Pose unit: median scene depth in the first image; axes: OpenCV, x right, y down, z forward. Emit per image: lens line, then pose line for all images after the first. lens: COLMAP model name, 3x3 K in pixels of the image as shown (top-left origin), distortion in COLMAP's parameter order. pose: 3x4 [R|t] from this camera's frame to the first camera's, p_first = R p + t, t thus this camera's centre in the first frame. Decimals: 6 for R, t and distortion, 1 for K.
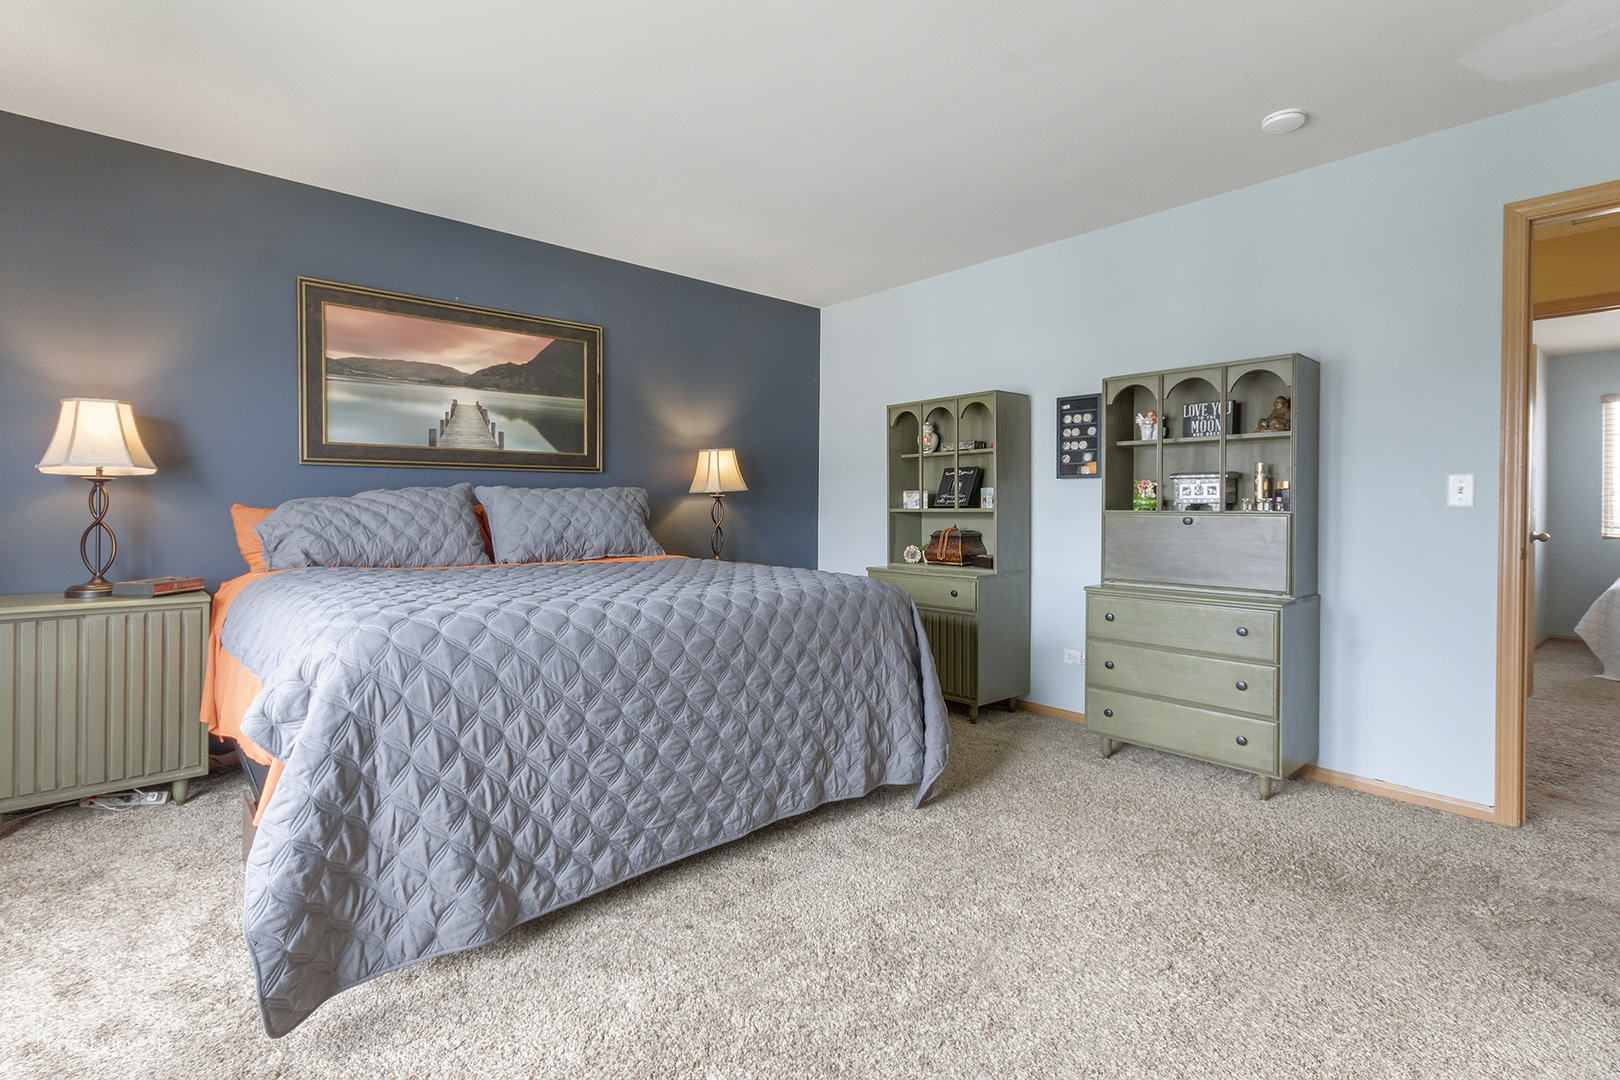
lens RADIAL K [[756.7, 0, 807.7], [0, 756.7, 514.6], [0, 0, 1]] dist [-0.000009, 0.000060]
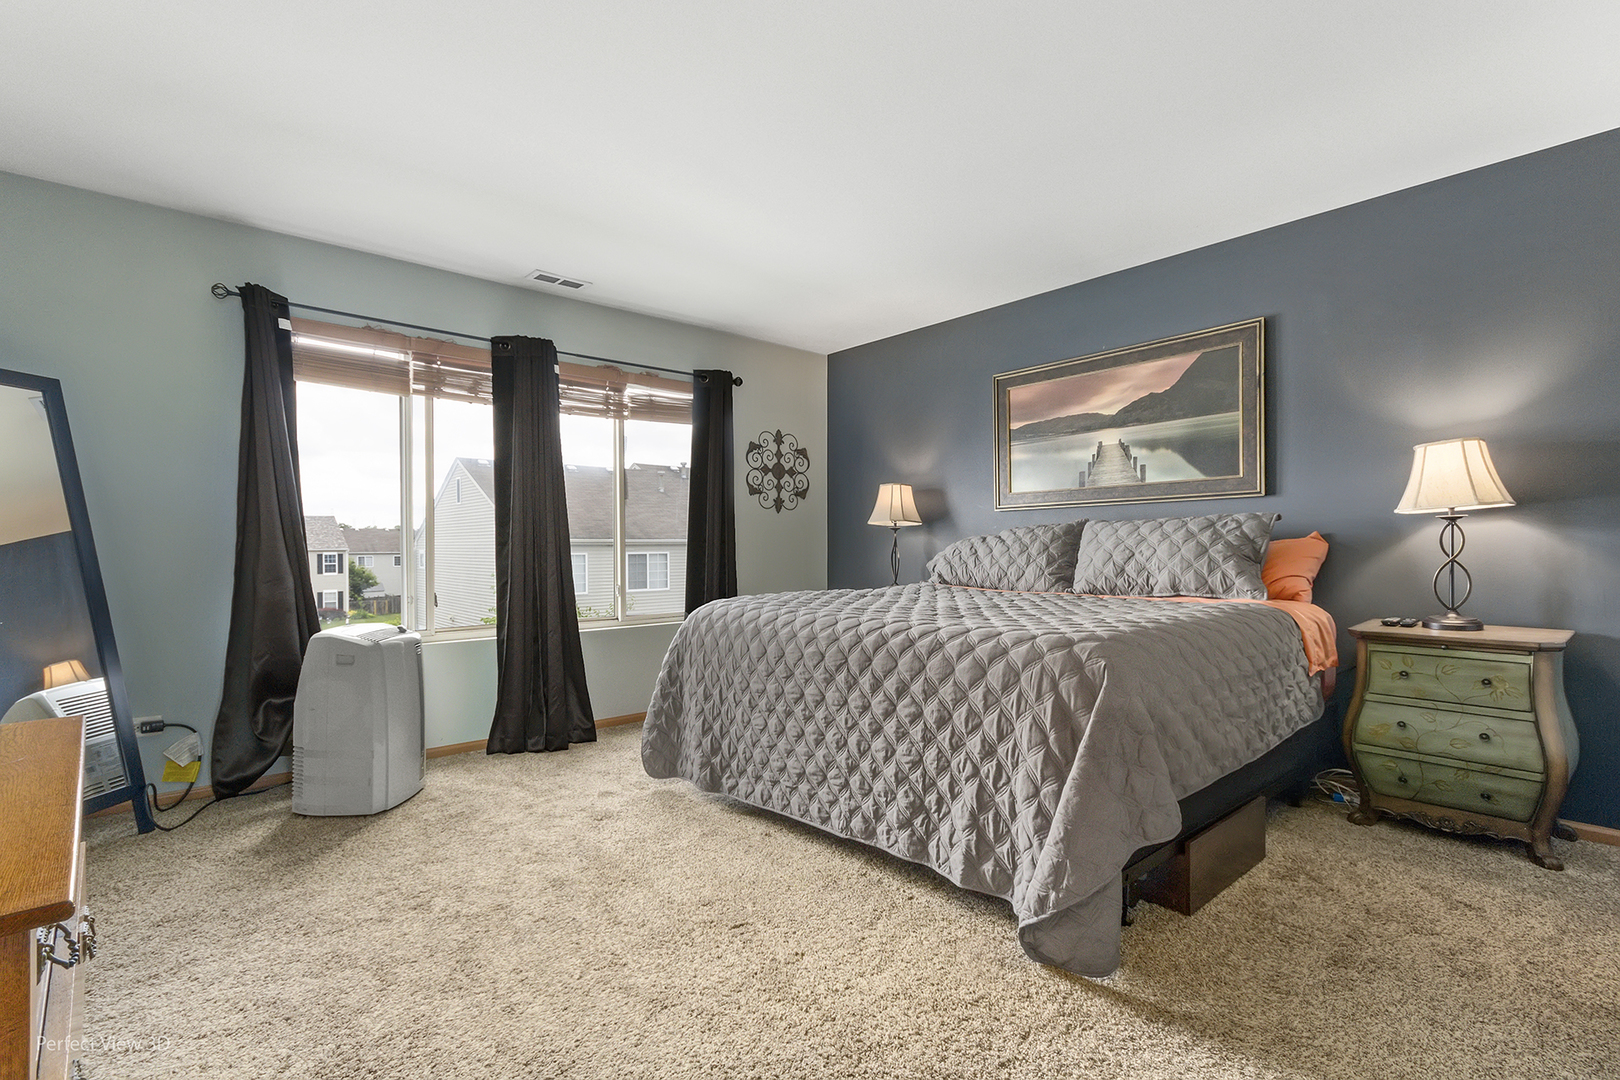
lens RADIAL K [[753.7, 0, 813.6], [0, 753.7, 563.9], [0, 0, 1]] dist [0.003372, 0.000525]
pose [[0.011241, 0.018087, -0.999773, 0.633447], [0.002117, 0.999834, 0.018112, 0.002966], [0.999935, -0.002321, 0.011201, 0.594531]]
